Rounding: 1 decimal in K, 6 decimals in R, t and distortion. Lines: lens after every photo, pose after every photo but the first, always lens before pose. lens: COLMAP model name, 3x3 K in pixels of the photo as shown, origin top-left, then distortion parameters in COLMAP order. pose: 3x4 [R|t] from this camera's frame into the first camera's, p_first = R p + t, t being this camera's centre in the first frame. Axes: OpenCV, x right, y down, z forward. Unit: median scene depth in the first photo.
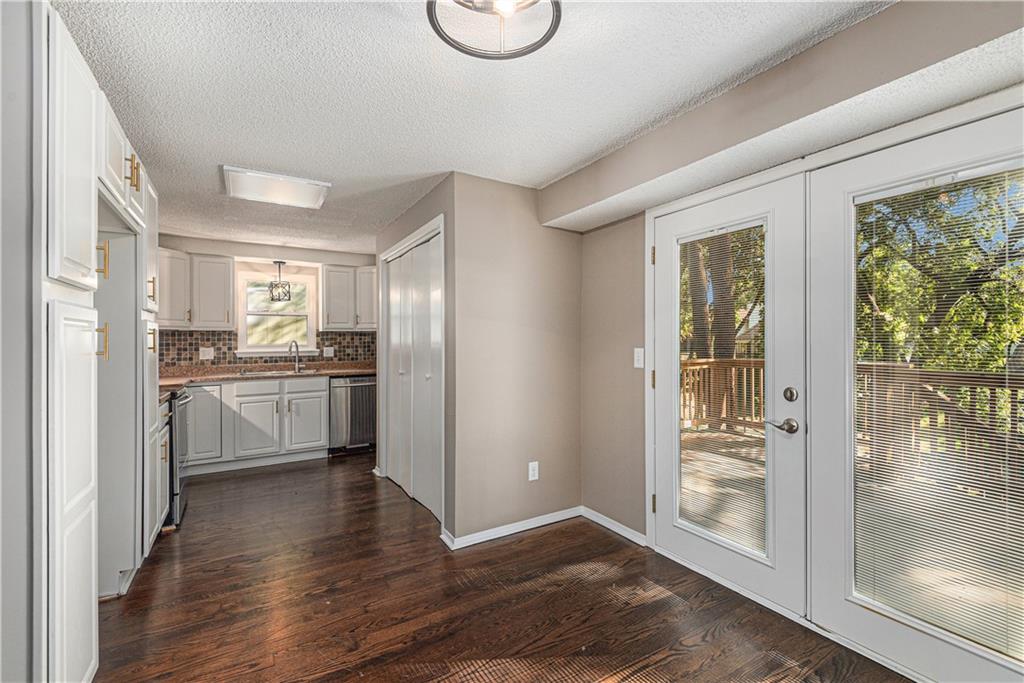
lens RADIAL K [[459.6, 0, 515.1], [0, 459.6, 333.7], [0, 0, 1]] dist [0.016373, -0.006261]
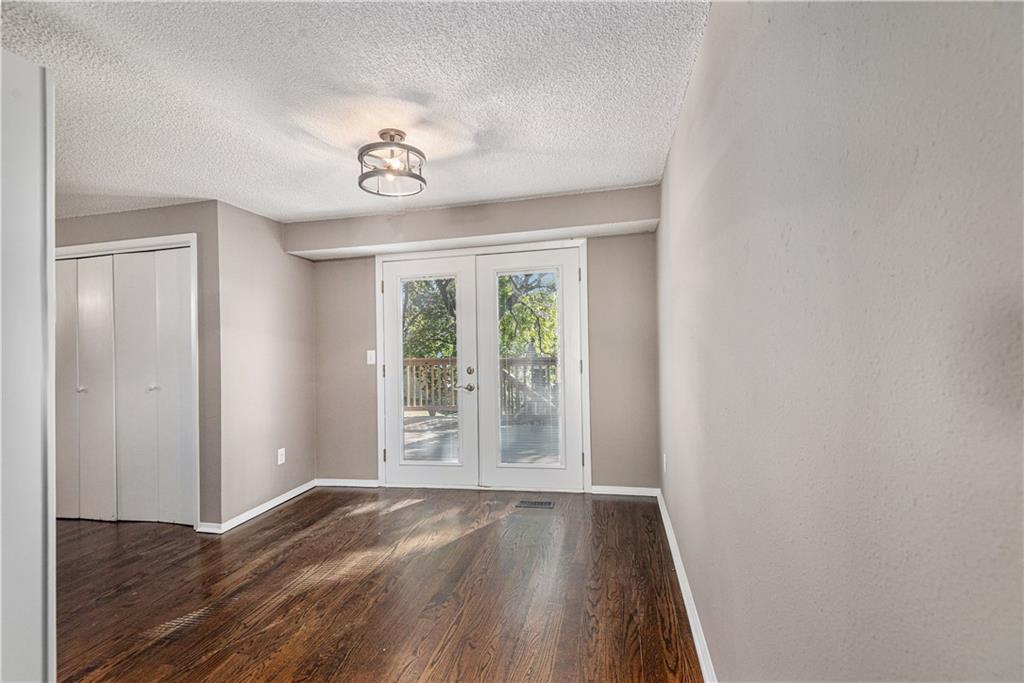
lens RADIAL K [[459.6, 0, 512.7], [0, 459.6, 337.6], [0, 0, 1]] dist [0.016373, -0.006261]
pose [[0.701013, -0.012130, 0.713046, -0.431144], [0.016704, 0.999860, 0.000586, -0.001469], [-0.712953, 0.011500, 0.701117, -0.308440]]
